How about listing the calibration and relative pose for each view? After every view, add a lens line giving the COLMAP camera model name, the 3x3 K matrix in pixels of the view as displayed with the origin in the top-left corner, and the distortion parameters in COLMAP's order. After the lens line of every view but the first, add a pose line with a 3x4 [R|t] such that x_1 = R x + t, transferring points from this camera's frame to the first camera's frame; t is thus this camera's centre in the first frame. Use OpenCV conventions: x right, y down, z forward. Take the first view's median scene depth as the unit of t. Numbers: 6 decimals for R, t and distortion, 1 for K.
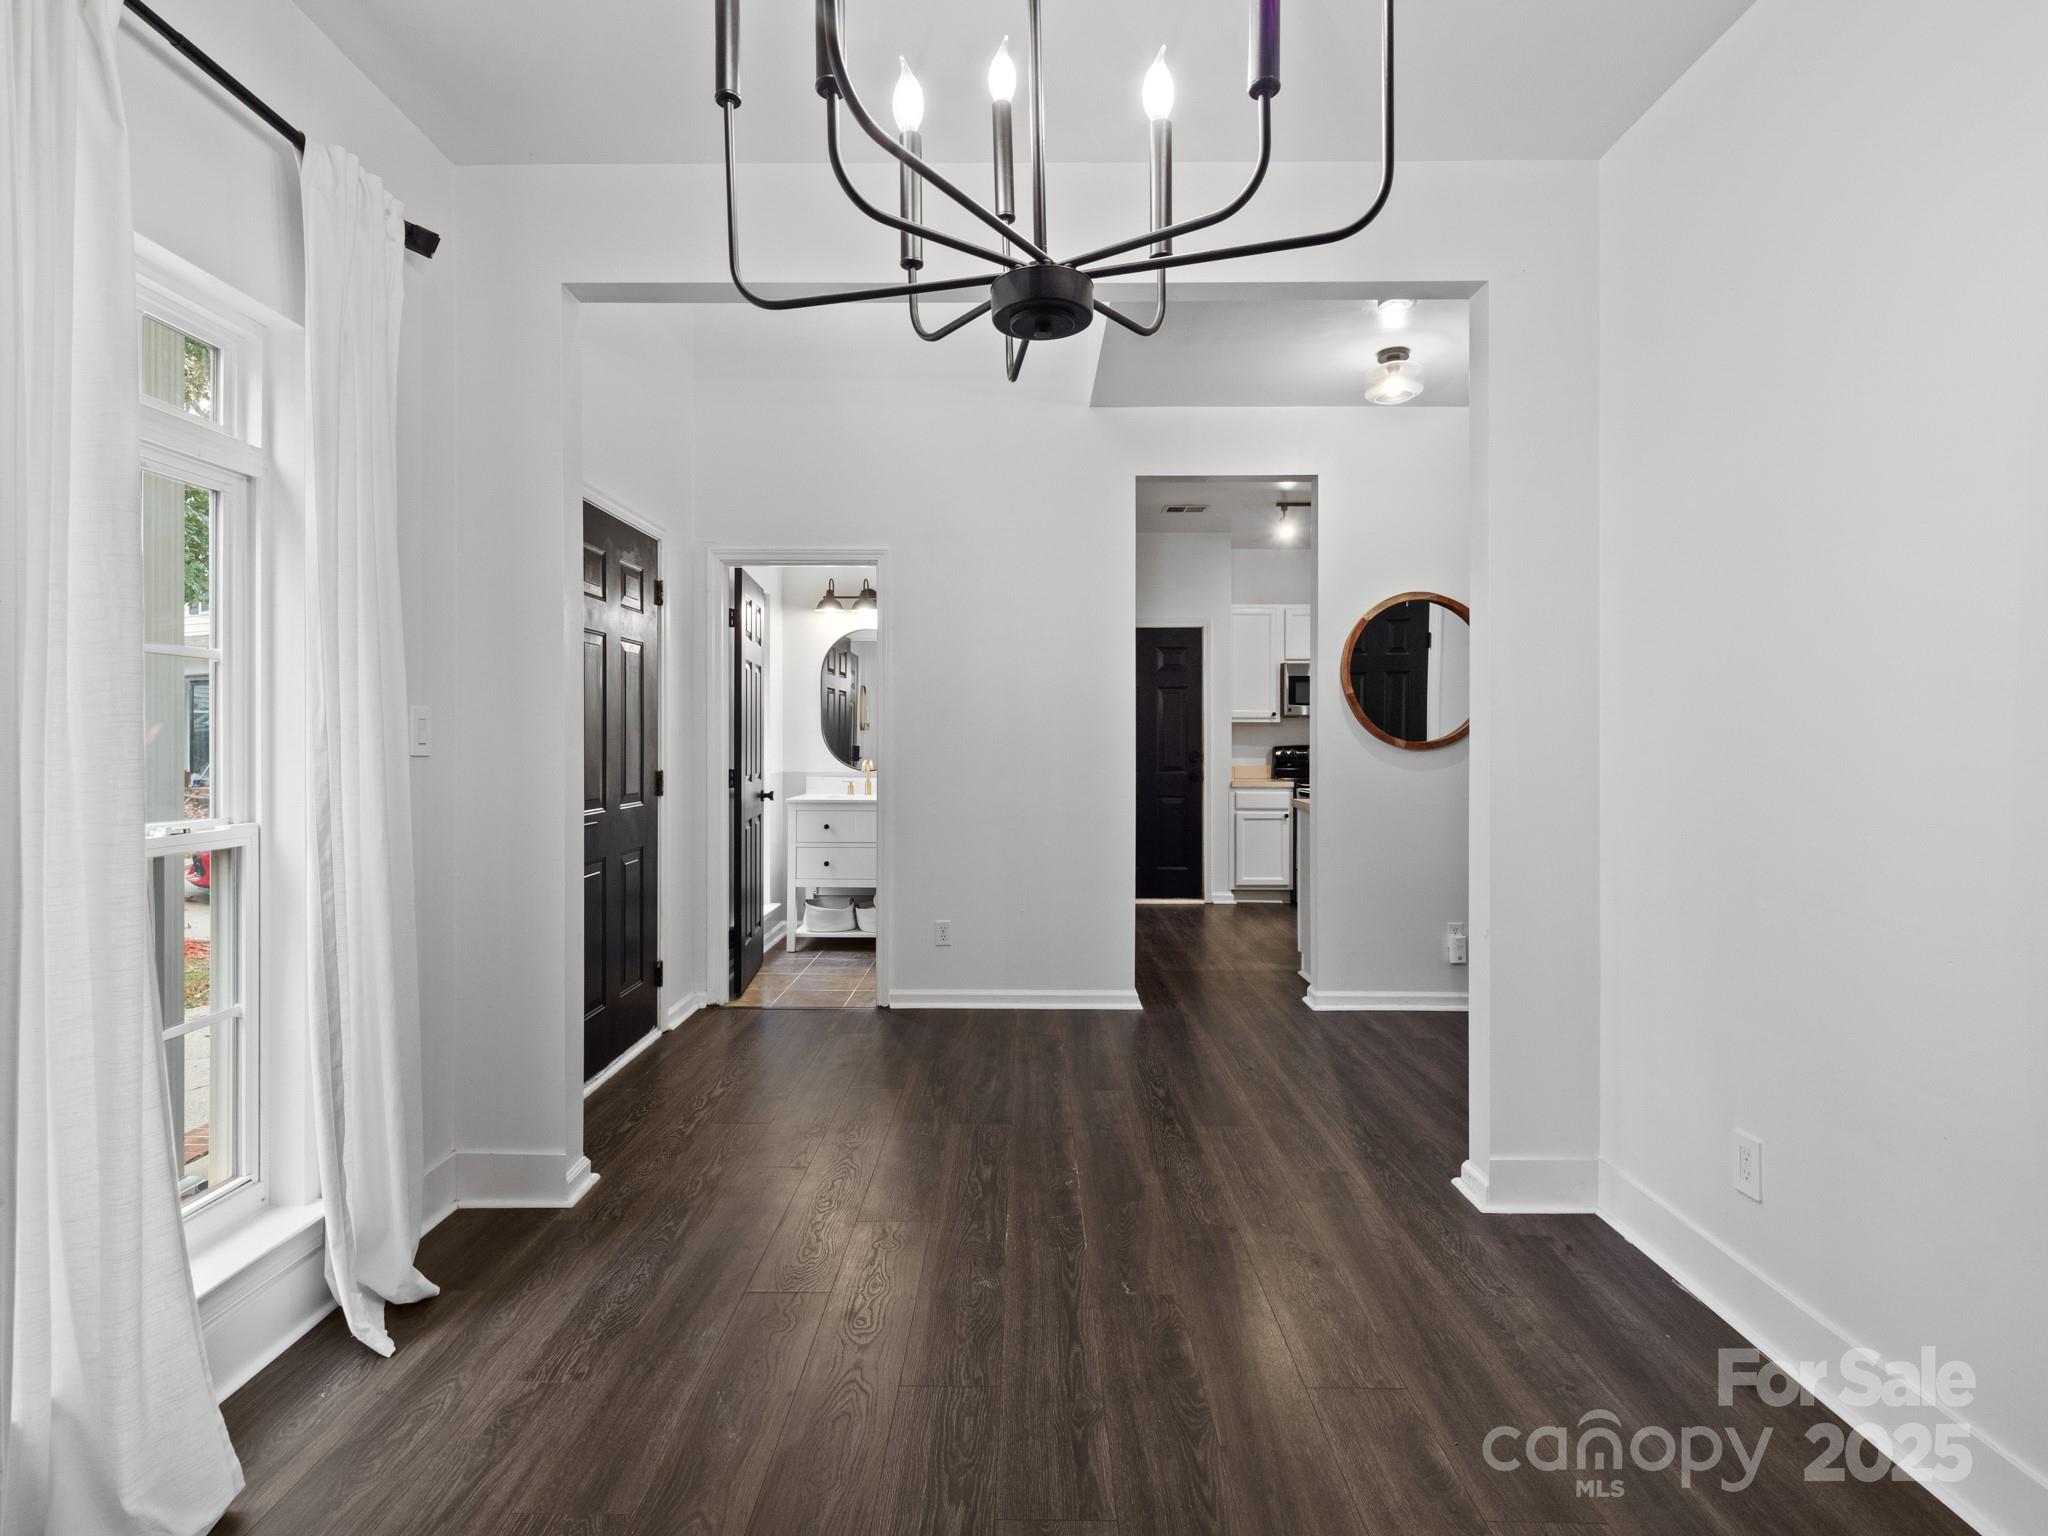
lens RADIAL K [[993.6, 0, 1020.5], [0, 993.6, 756.4], [0, 0, 1]] dist [0.005625, -0.001038]
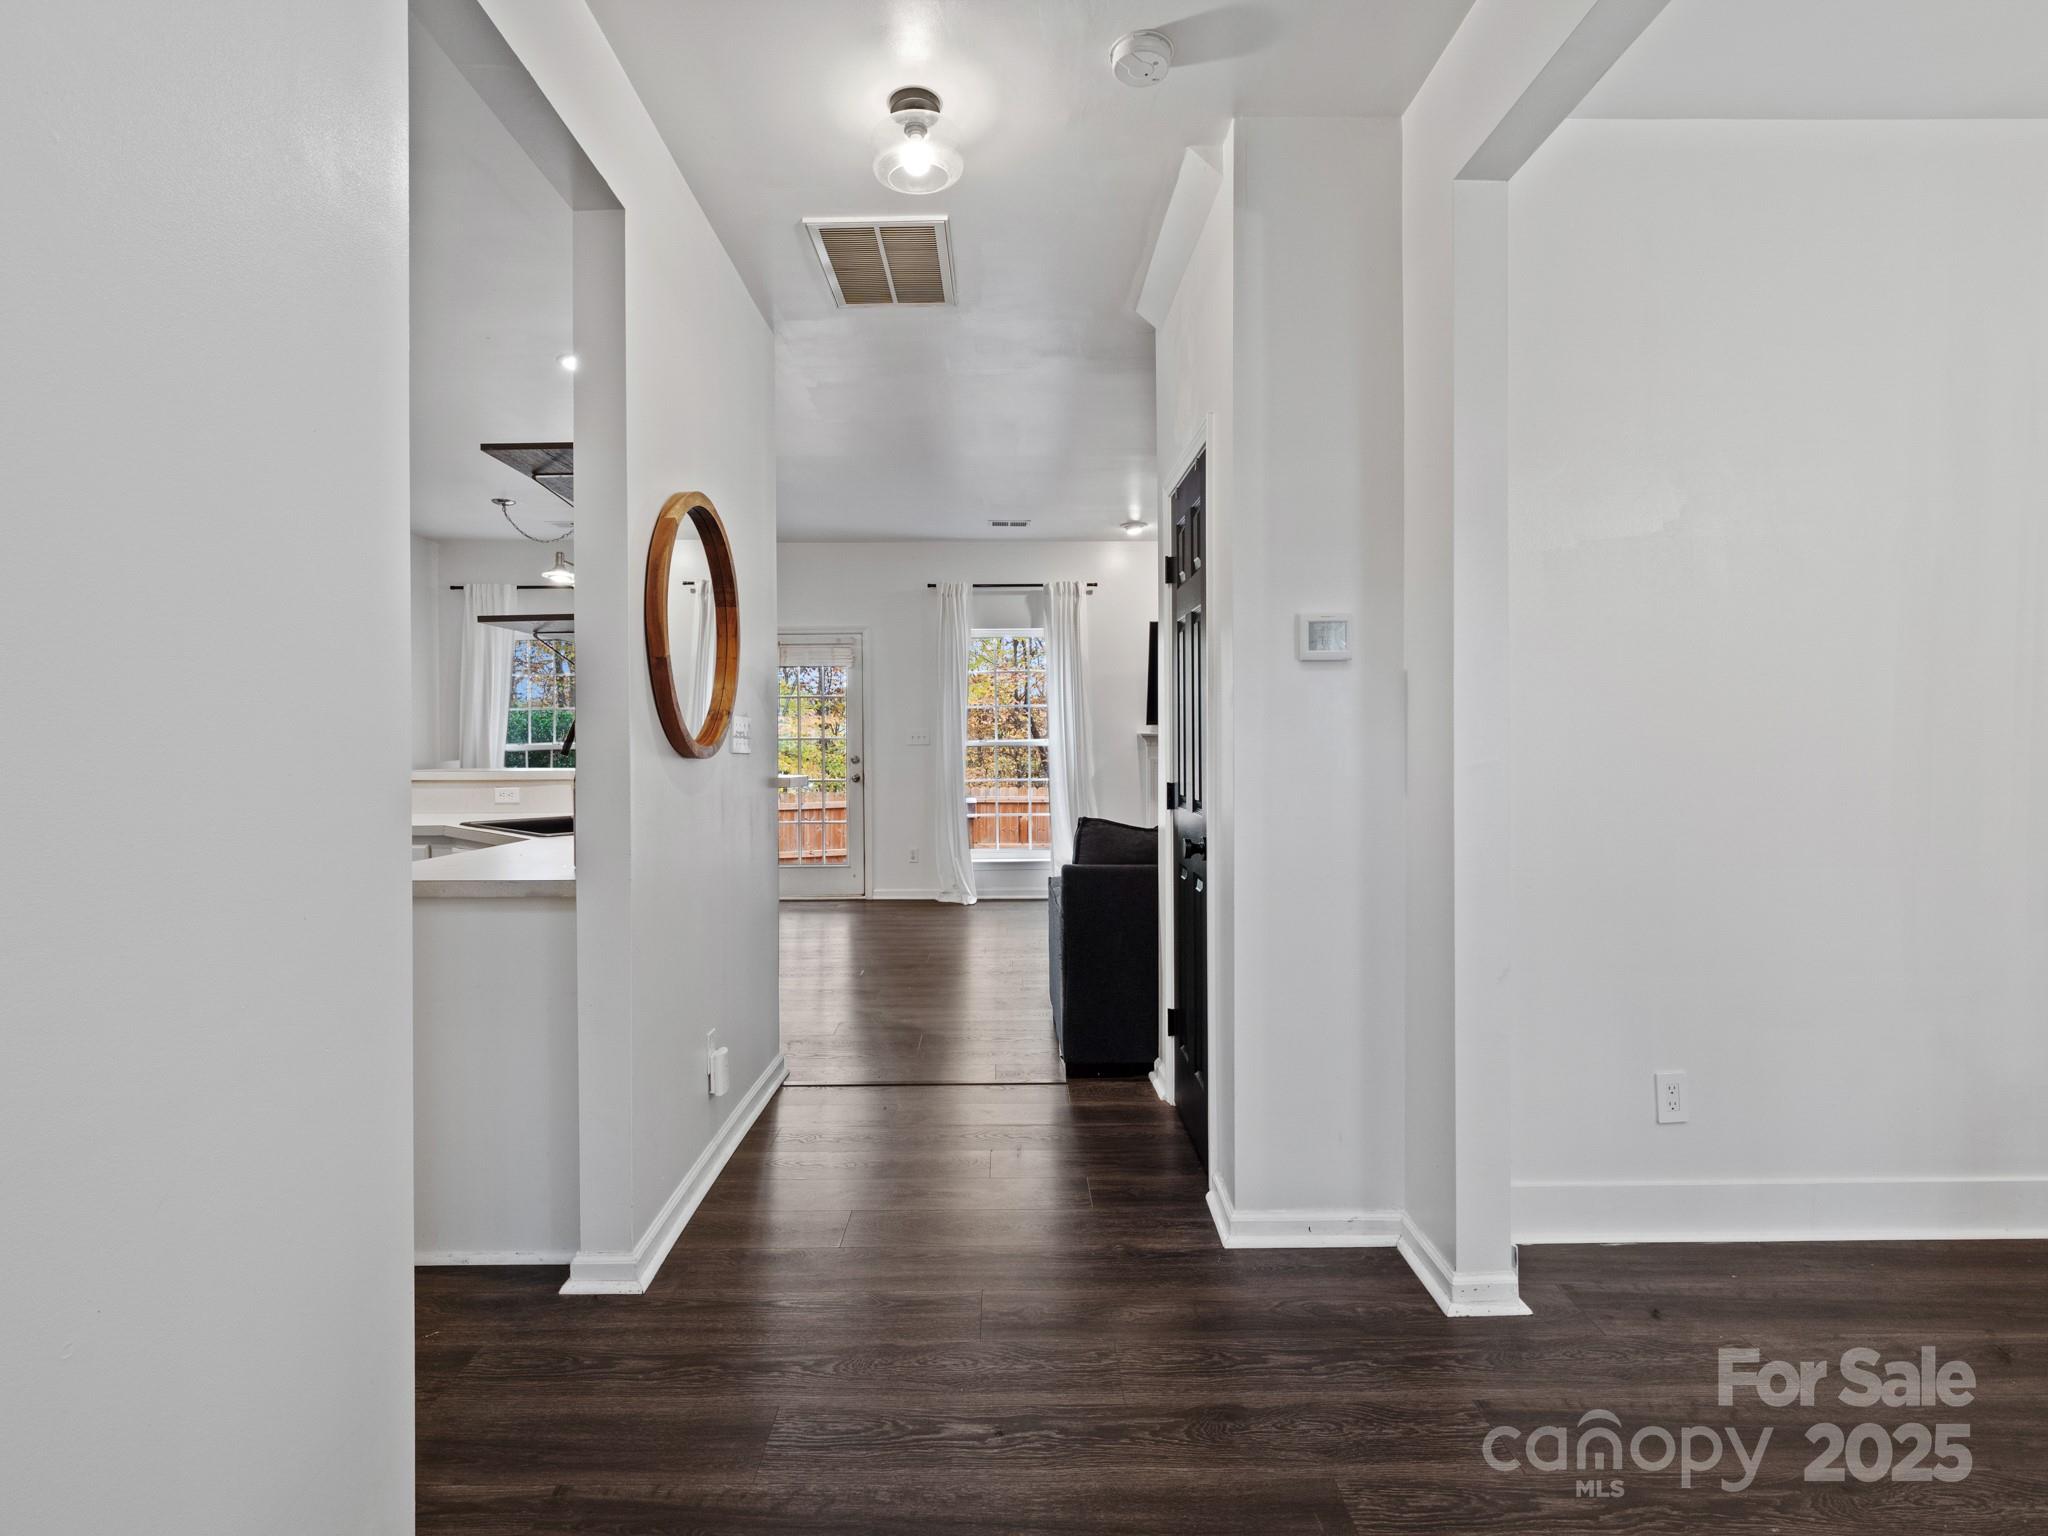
lens RADIAL K [[993.6, 0, 1009.3], [0, 993.6, 727.7], [0, 0, 1]] dist [0.005625, -0.001038]
pose [[-0.017805, 0.011713, 0.999773, -0.126631], [0.022700, 0.999678, -0.011308, -0.010526], [-0.999584, 0.022494, -0.018065, 0.501160]]
